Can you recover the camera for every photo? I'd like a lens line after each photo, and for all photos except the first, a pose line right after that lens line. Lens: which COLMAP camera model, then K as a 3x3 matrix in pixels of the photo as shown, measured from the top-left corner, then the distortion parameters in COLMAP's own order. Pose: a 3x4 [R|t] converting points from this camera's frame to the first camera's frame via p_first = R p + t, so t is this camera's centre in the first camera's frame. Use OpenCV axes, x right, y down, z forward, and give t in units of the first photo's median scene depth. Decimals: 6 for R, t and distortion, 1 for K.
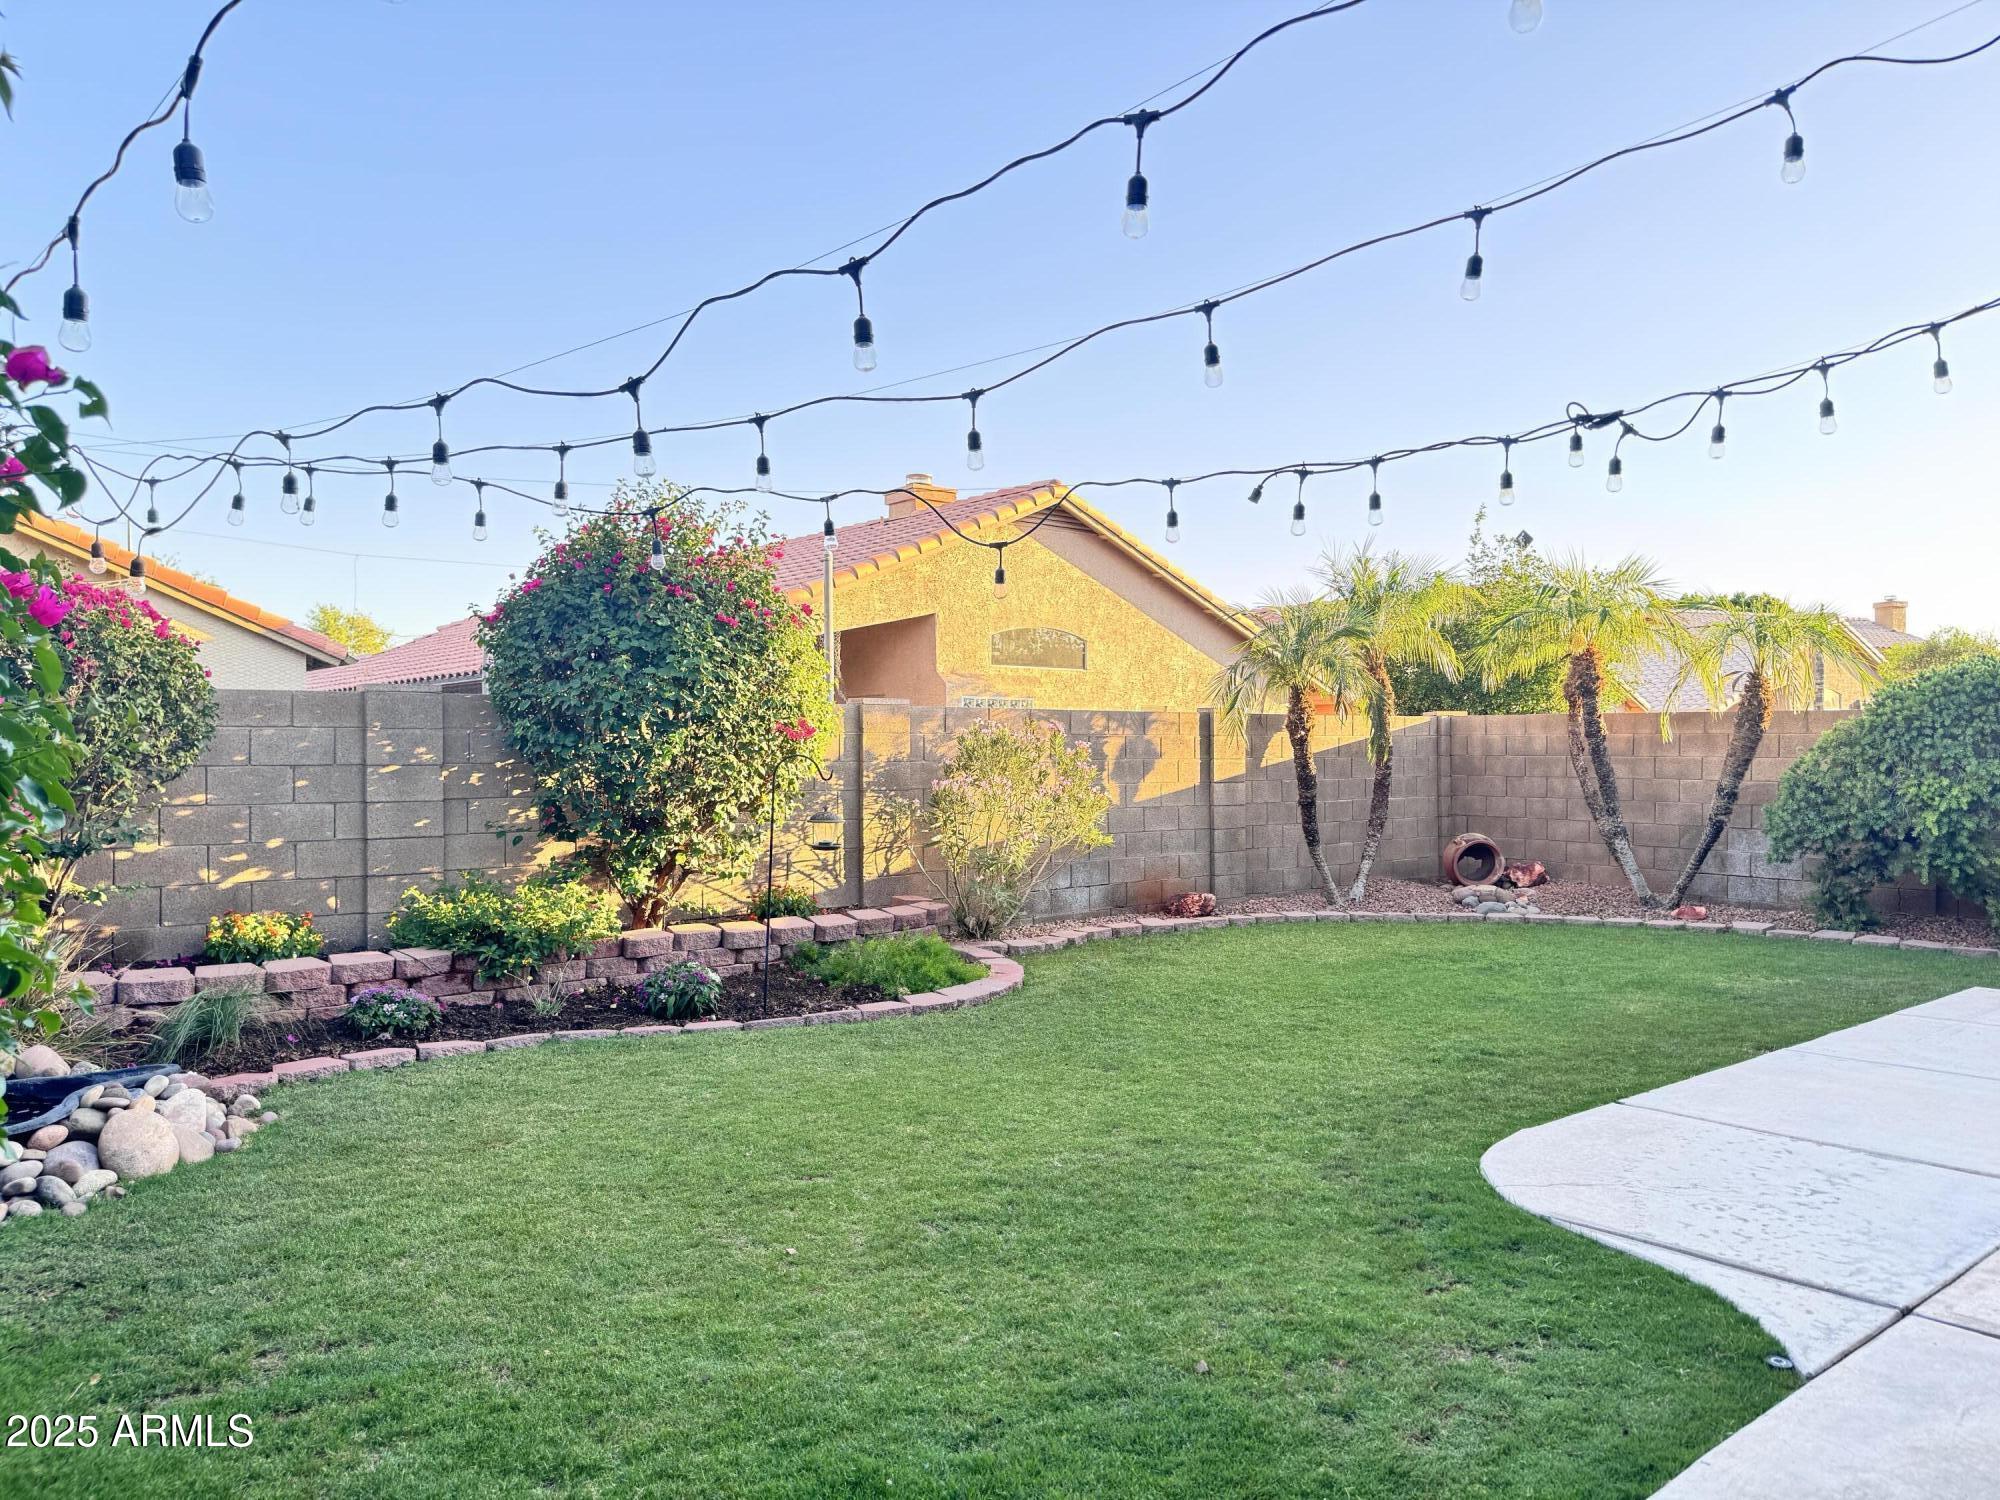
lens RADIAL K [[1414.1, 0, 990.8], [0, 1414.1, 742.4], [0, 0, 1]] dist [0.131247, -0.180410]
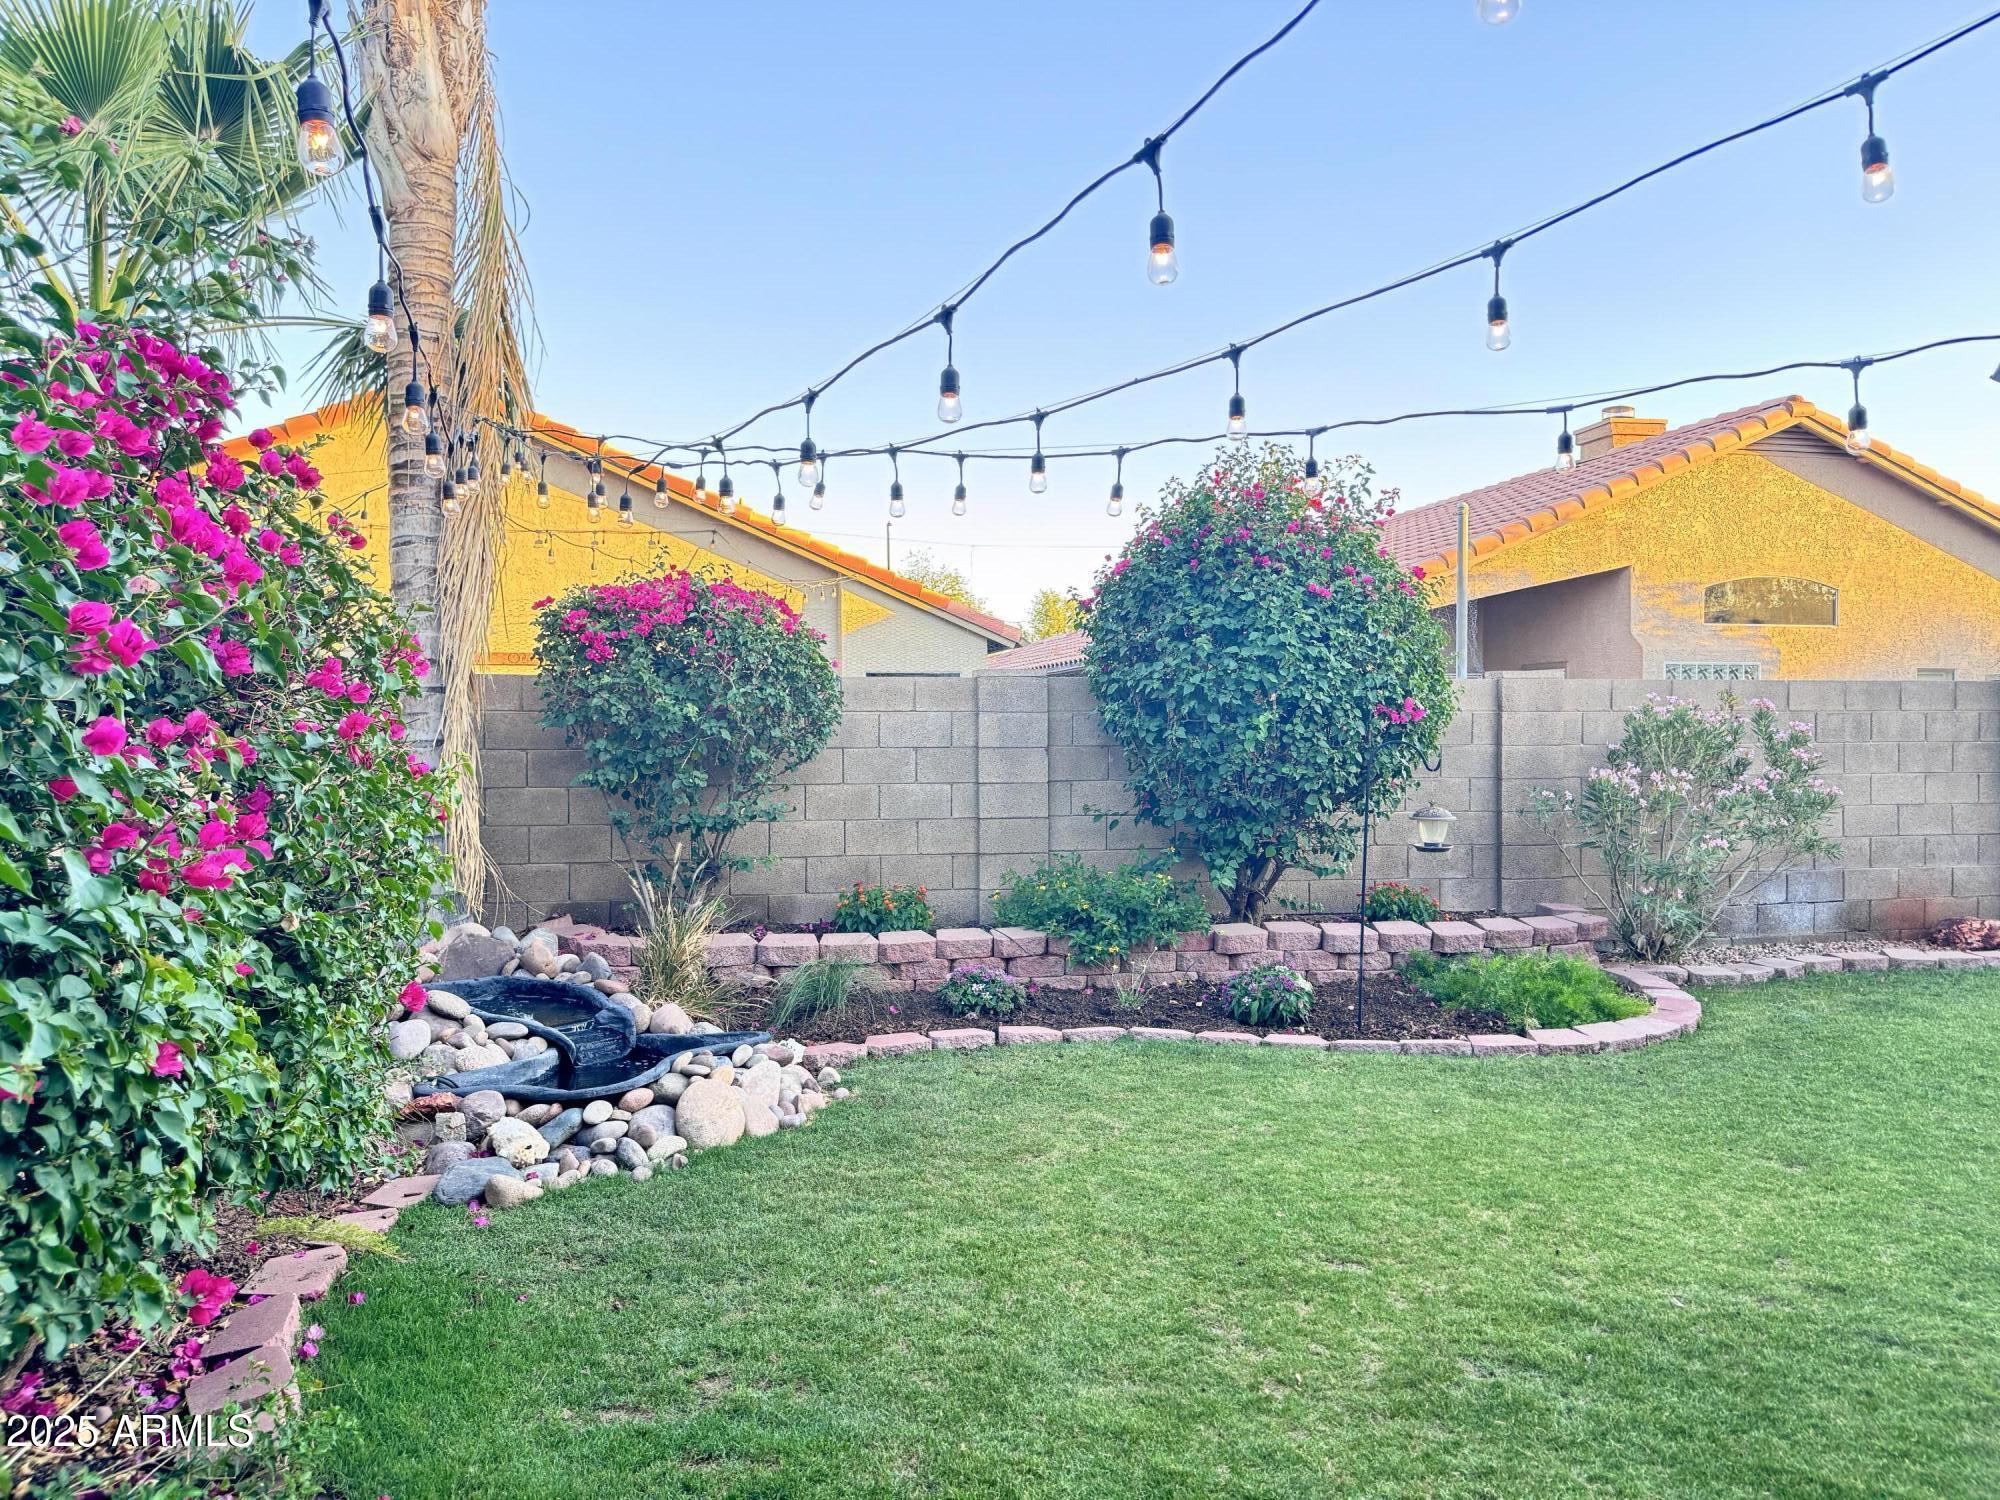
lens RADIAL K [[1414.1, 0, 990.8], [0, 1414.1, 742.4], [0, 0, 1]] dist [0.131247, -0.180410]
pose [[0.887478, 0.009141, -0.460759, 0.048012], [0.001956, 0.999720, 0.023600, -0.012385], [0.460846, -0.021846, 0.887211, 0.103659]]
